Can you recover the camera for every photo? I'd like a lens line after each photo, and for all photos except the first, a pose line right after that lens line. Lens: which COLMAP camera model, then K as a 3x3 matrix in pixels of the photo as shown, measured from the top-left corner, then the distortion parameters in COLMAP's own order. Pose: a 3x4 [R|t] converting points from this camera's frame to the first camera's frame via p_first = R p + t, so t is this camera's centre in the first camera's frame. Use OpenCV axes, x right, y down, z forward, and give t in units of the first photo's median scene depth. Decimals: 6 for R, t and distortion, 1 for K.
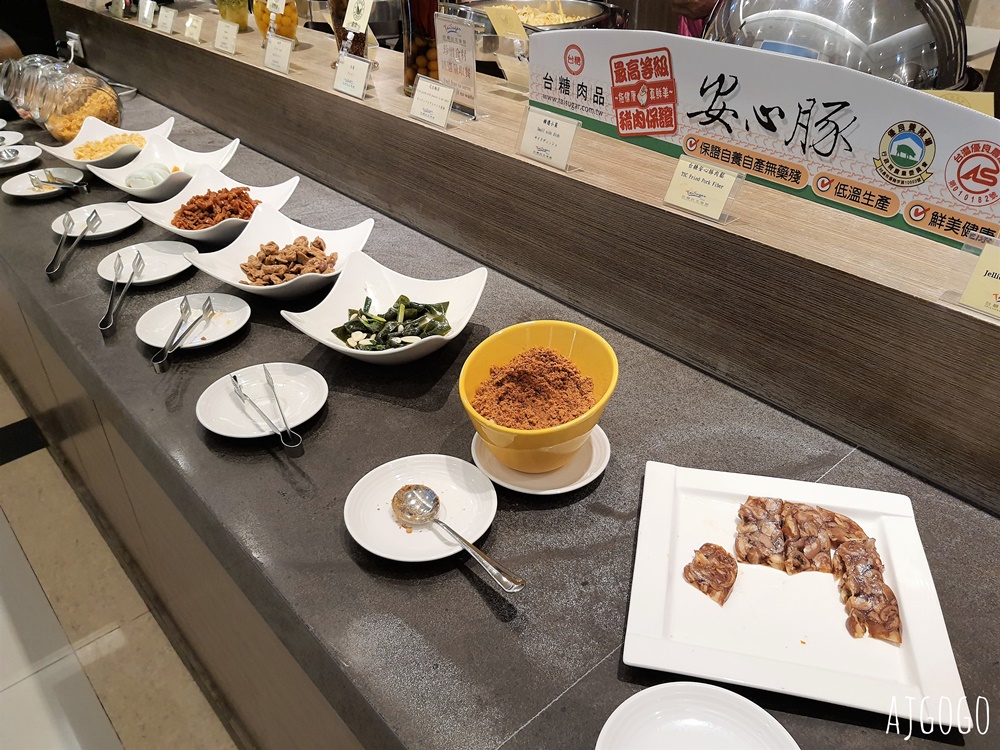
lens RADIAL K [[789.9, 0, 498.6], [0, 789.9, 367.3], [0, 0, 1]] dist [0.068382, -0.121039]
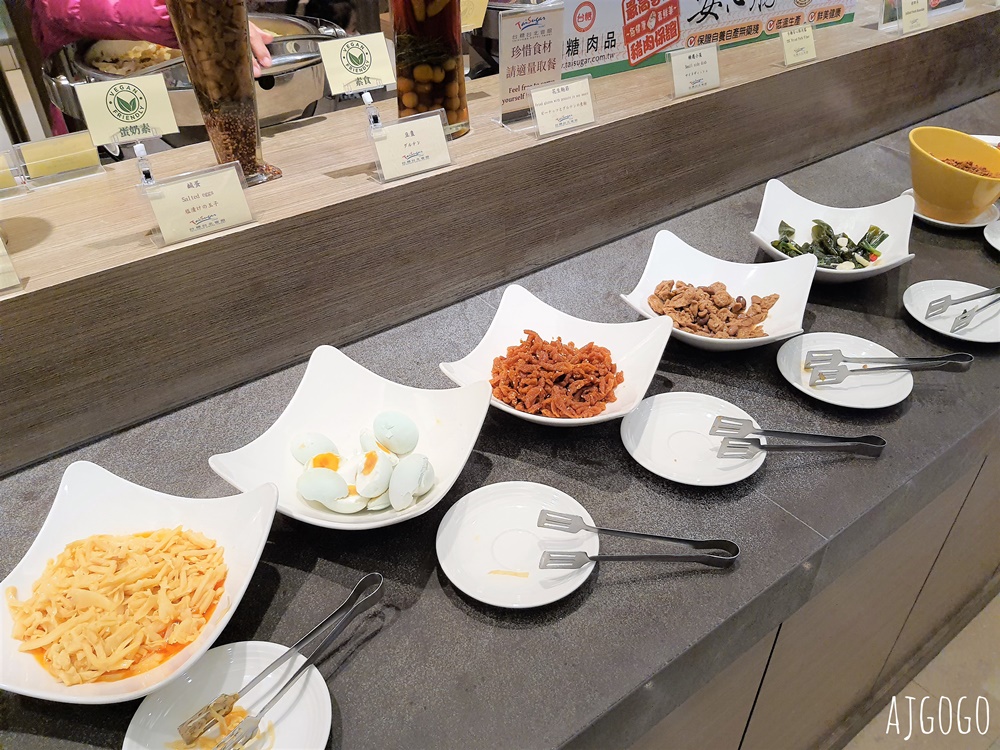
lens RADIAL K [[789.9, 0, 498.6], [0, 789.9, 367.3], [0, 0, 1]] dist [0.068382, -0.121039]
pose [[0.071666, -0.572443, 0.816806, -1.177226], [0.552501, 0.704582, 0.445317, -0.688371], [-0.830426, 0.419372, 0.366770, 1.066353]]
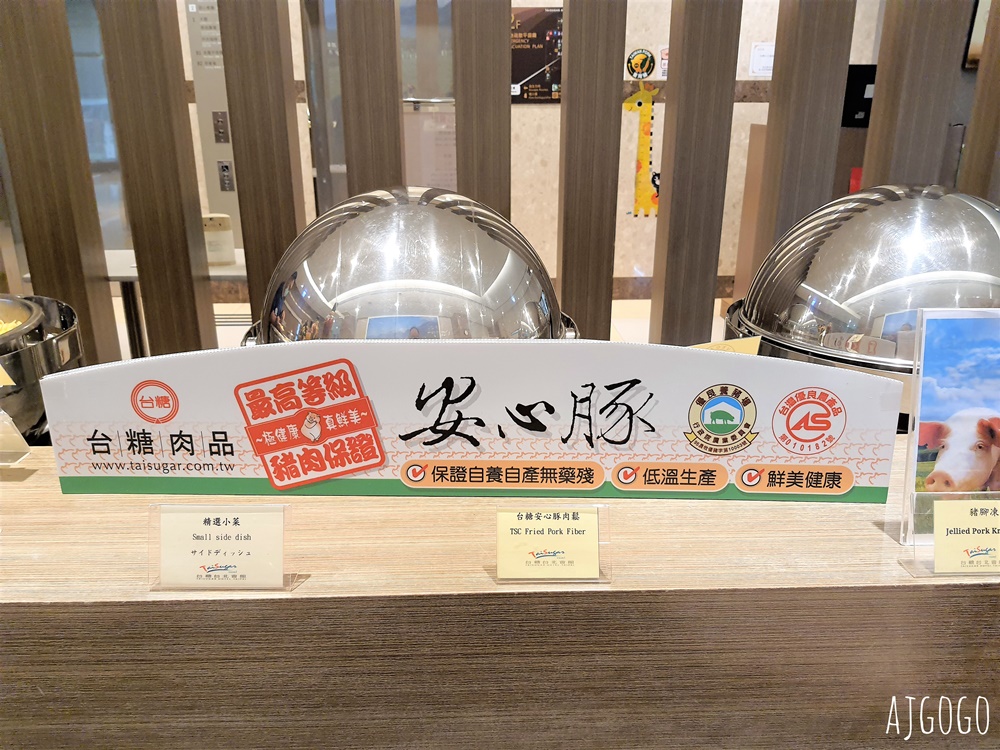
lens RADIAL K [[789.9, 0, 498.6], [0, 789.9, 367.3], [0, 0, 1]] dist [0.068382, -0.121039]
pose [[0.631672, -0.236585, 0.738254, -0.217668], [0.415533, 0.907267, -0.064794, -0.306710], [-0.654464, 0.347697, 0.671404, 0.476736]]
